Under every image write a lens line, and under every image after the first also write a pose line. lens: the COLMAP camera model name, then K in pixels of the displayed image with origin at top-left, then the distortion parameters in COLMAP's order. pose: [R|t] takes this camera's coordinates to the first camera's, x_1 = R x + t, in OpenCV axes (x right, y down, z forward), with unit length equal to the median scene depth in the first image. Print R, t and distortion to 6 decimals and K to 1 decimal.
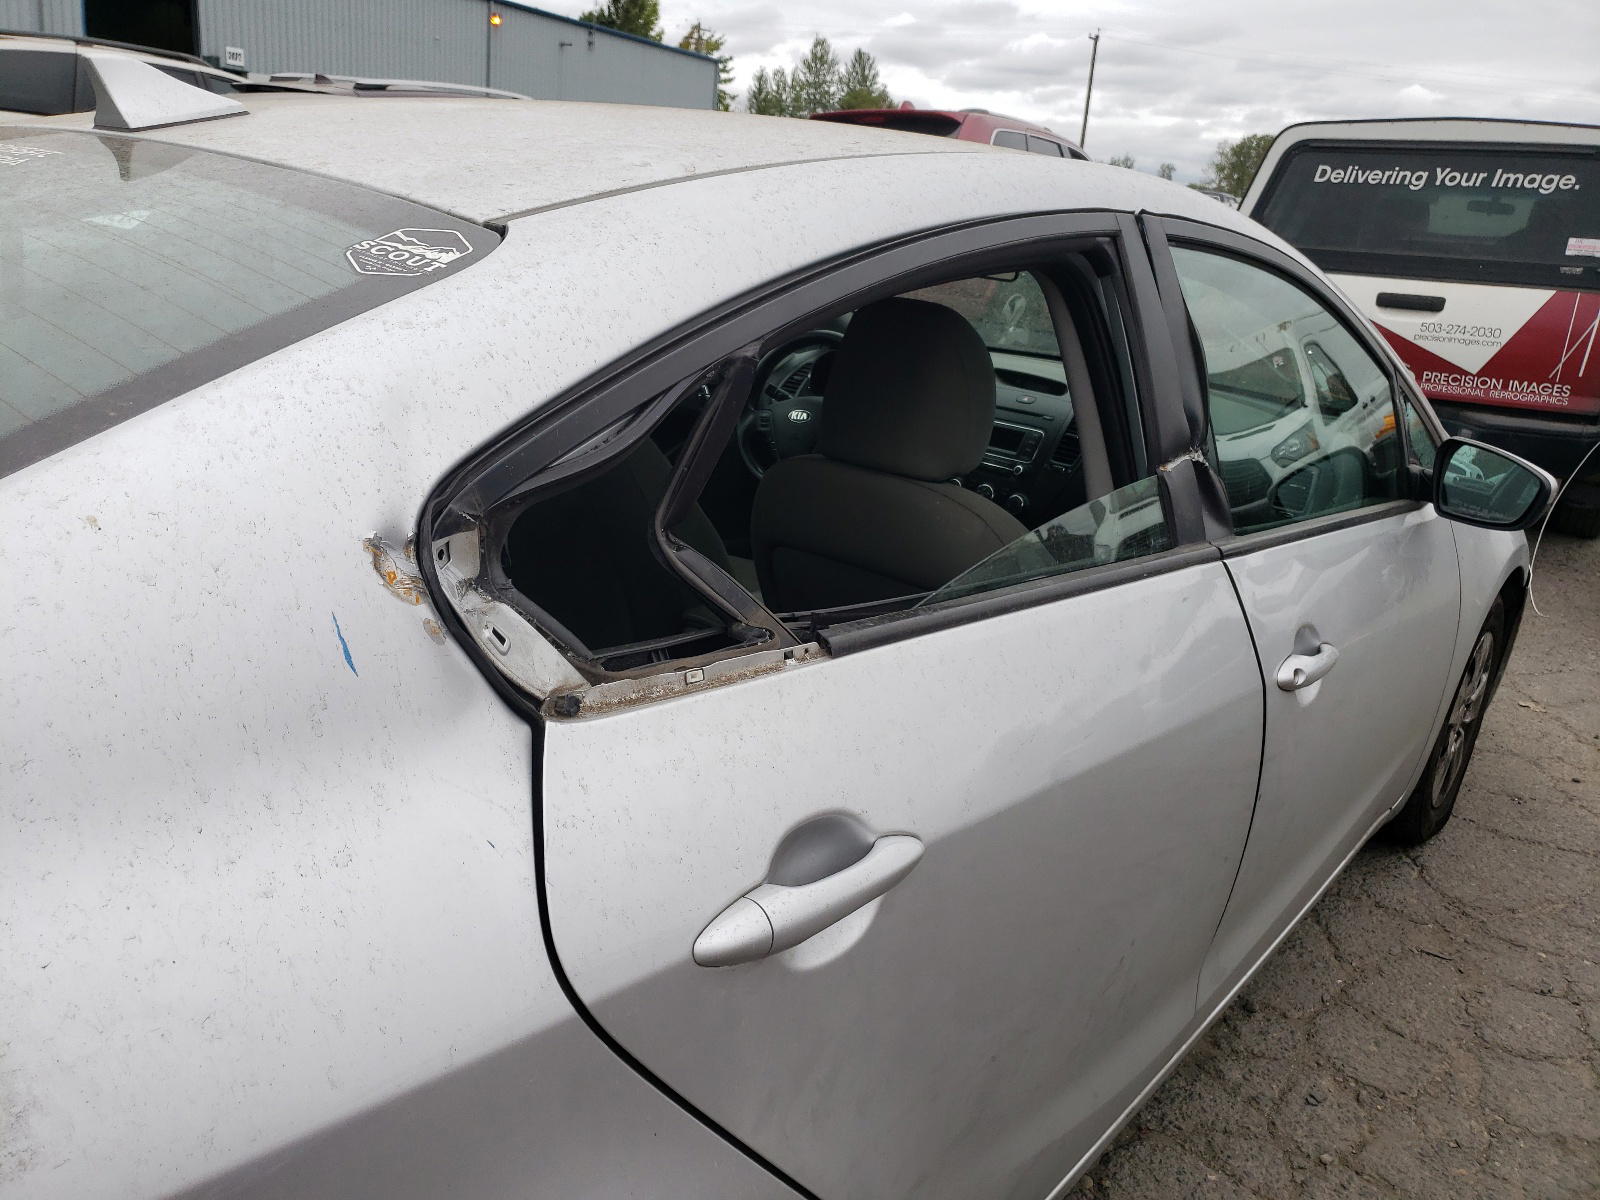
lens RADIAL K [[1236.7, 0, 775.2], [0, 1236.7, 602.6], [0, 0, 1]] dist [-0.012748, 0.058358]
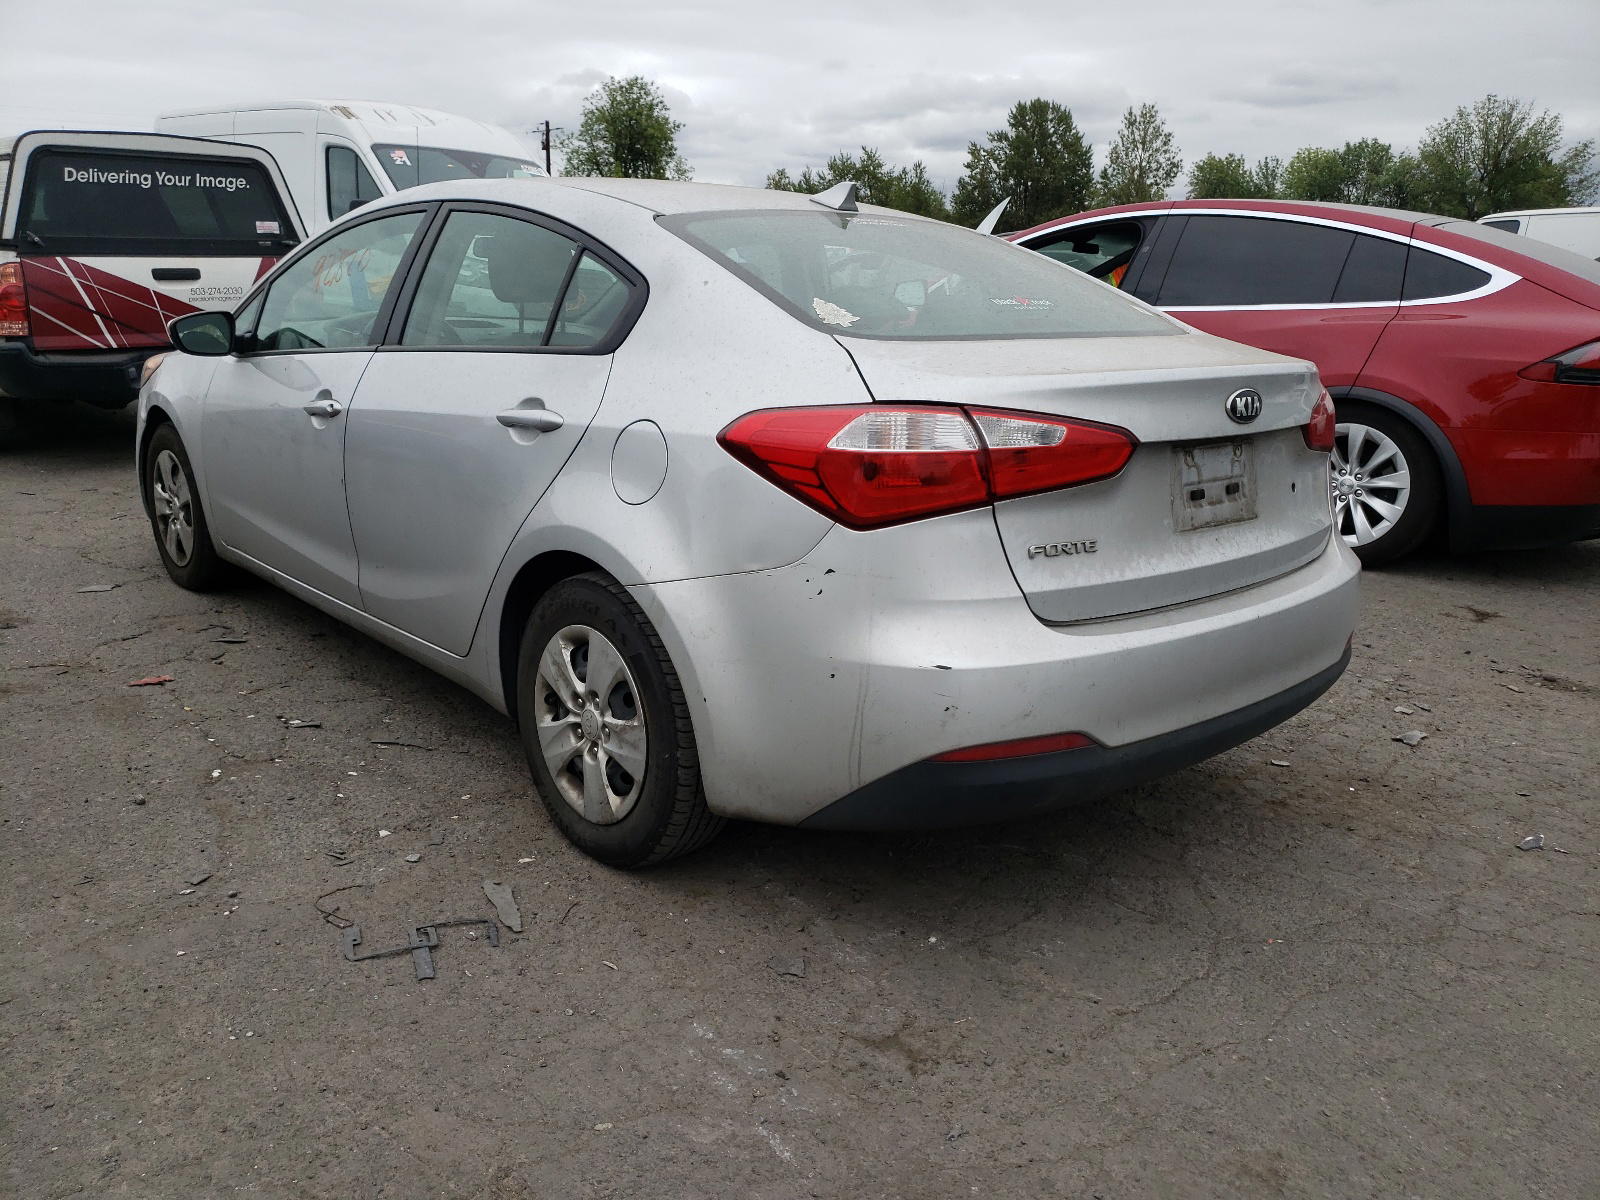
lens RADIAL K [[1204.8, 0, 799.7], [0, 1204.8, 633.1], [0, 0, 1]] dist [0.006334, 0.007016]
pose [[0.156926, -0.360803, 0.919345, -0.713280], [0.308827, 0.902123, 0.301329, -0.081763], [-0.938083, 0.236632, 0.252992, 0.145182]]
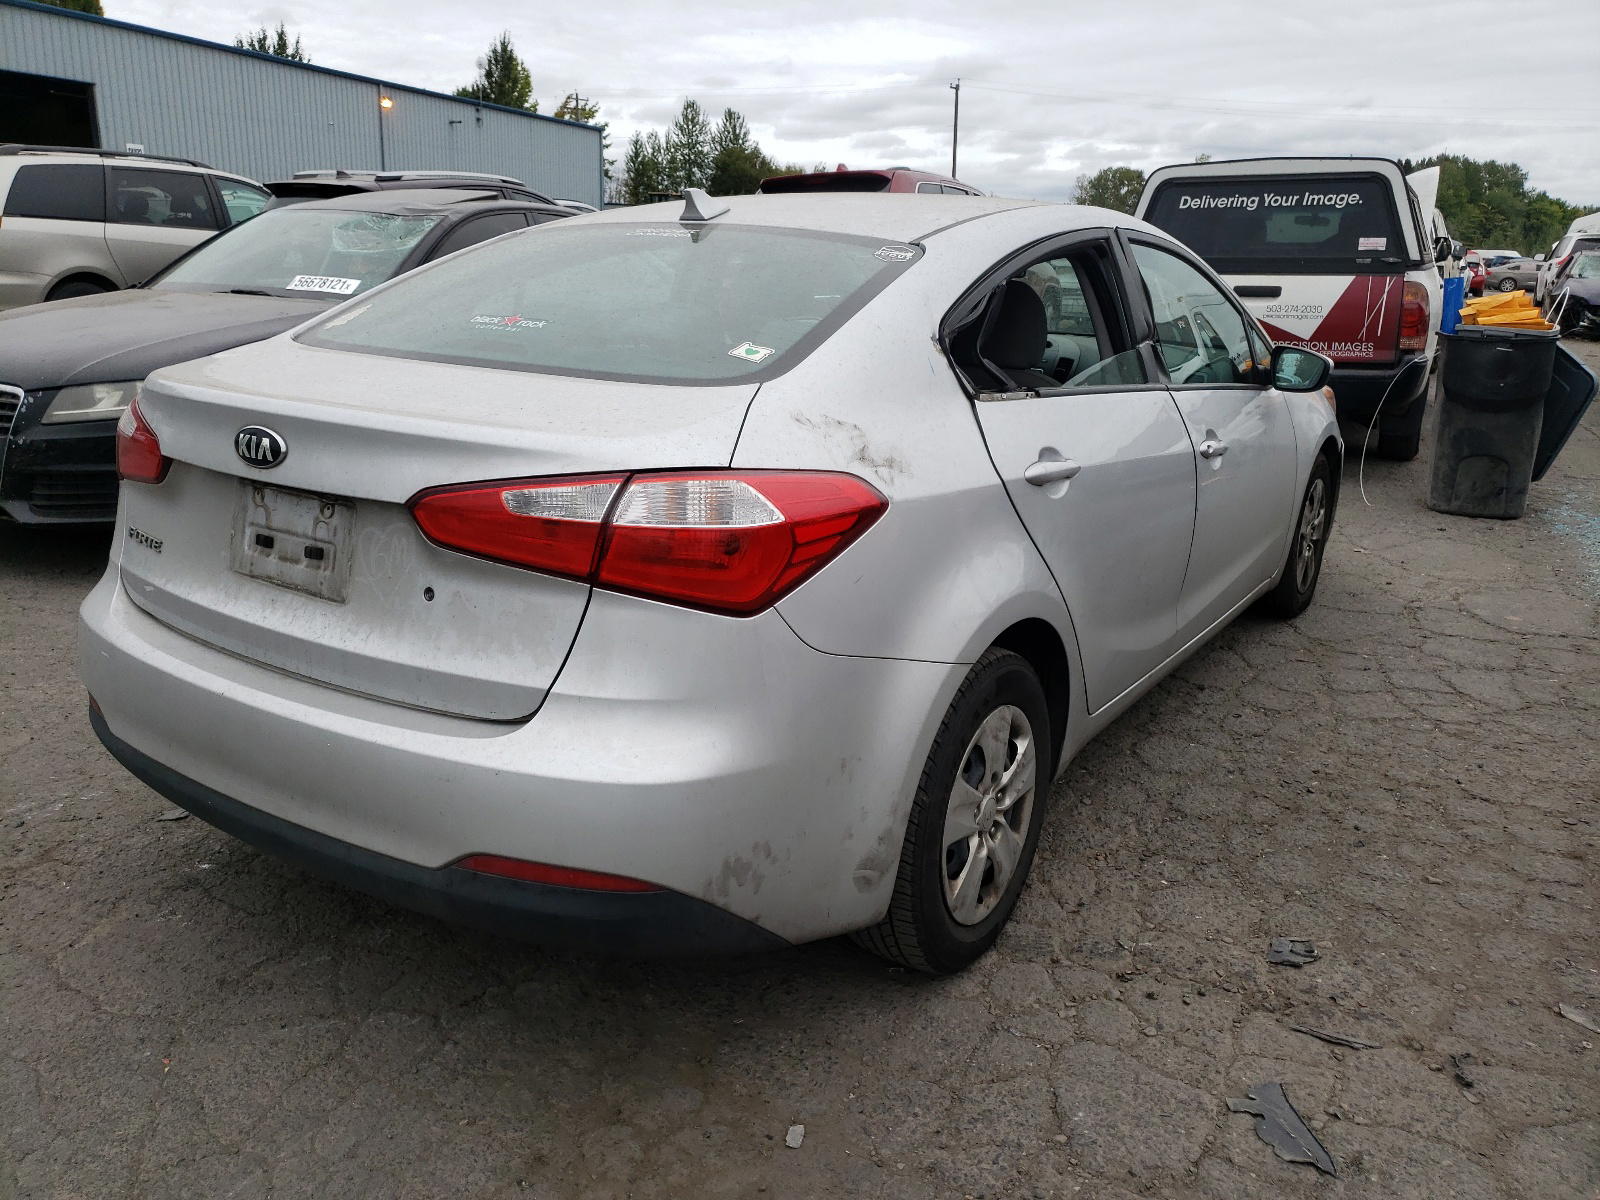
lens RADIAL K [[1228.4, 0, 800.0], [0, 1228.4, 600.0], [0, 0, 1]] dist [0.026221, -0.001287]
pose [[0.991805, -0.090813, 0.089869, -0.138879], [0.094491, 0.994817, -0.037553, 0.098700], [-0.085993, 0.045737, 0.995245, -0.292790]]
